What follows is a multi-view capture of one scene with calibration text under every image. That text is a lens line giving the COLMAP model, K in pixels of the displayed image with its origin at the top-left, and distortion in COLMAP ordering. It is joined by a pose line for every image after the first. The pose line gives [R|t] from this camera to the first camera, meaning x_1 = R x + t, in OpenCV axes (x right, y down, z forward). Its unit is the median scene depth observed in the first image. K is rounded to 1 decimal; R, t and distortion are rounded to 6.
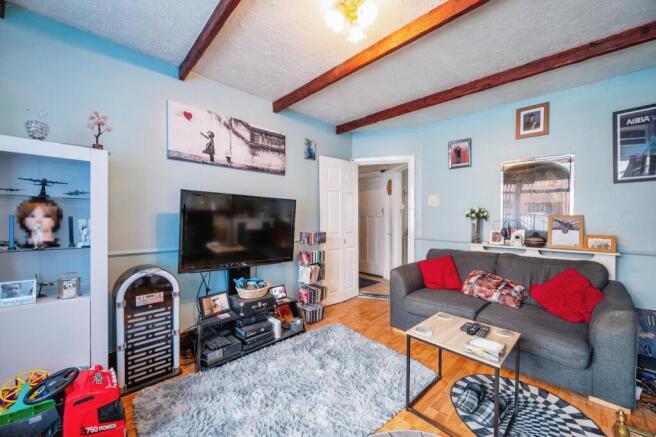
lens RADIAL K [[259.8, 0, 326.3], [0, 259.8, 223.6], [0, 0, 1]] dist [0.001771, 0.000181]
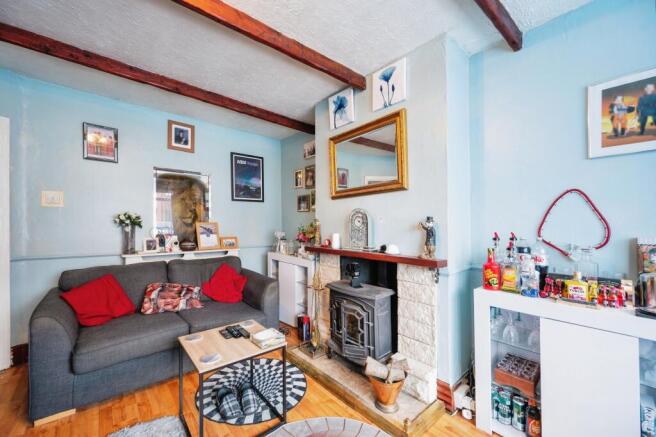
lens RADIAL K [[259.8, 0, 328.1], [0, 259.8, 220.4], [0, 0, 1]] dist [0.001771, 0.000181]
pose [[0.064344, 0.010907, 0.997868, -0.287033], [0.020366, 0.999718, -0.012241, -0.014457], [-0.997720, 0.021111, 0.064104, 0.344785]]
